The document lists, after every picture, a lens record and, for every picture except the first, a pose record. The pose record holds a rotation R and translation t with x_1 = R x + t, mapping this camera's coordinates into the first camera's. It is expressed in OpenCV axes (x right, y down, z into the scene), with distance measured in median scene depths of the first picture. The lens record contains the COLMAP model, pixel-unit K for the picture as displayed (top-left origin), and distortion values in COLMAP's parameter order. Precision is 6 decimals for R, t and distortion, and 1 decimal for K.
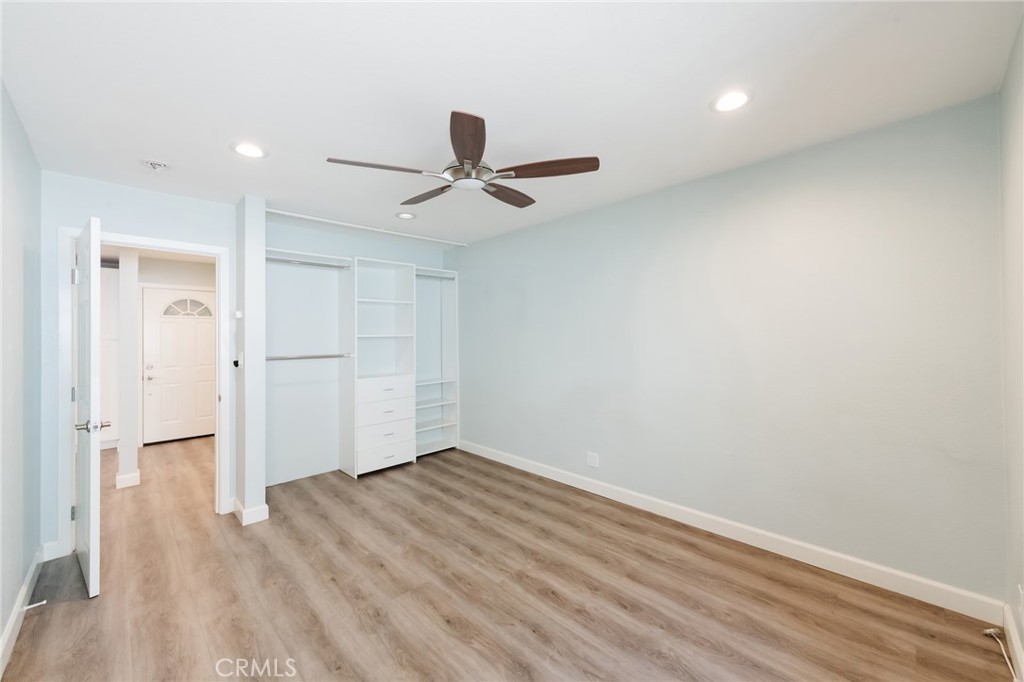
lens RADIAL K [[402.4, 0, 512.0], [0, 402.4, 341.0], [0, 0, 1]] dist [0.001418, 0.000010]
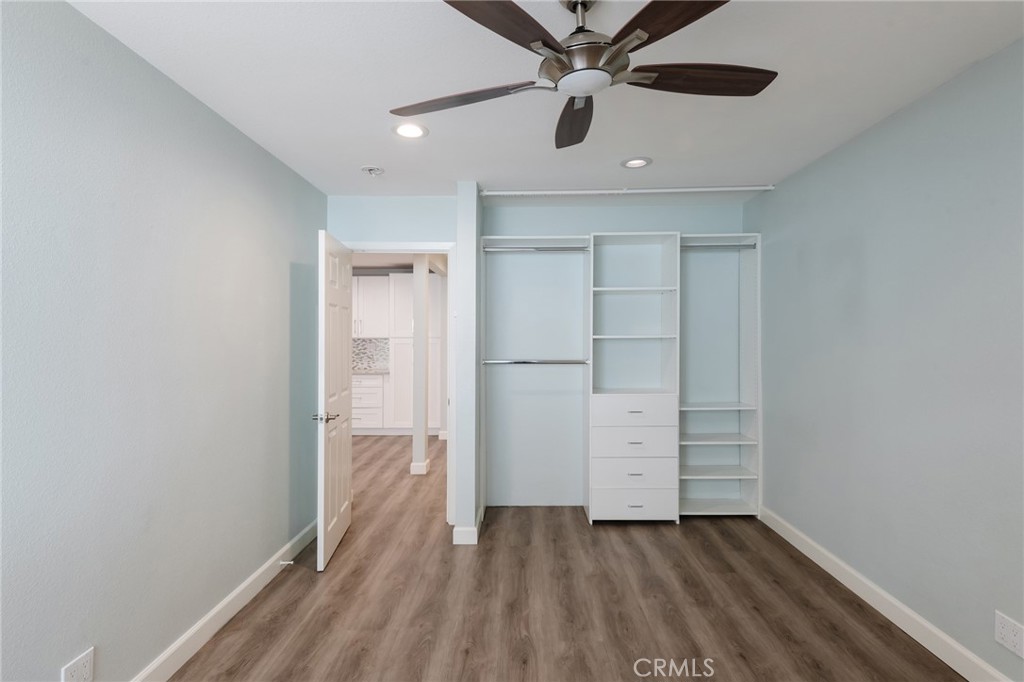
lens RADIAL K [[506.7, 0, 512.0], [0, 506.7, 341.0], [0, 0, 1]] dist [0.016820, -0.000990]
pose [[0.705673, 0.014547, -0.708389, 0.199658], [-0.012690, 0.999888, 0.007892, -0.011686], [0.708424, 0.003421, 0.705778, 0.234931]]
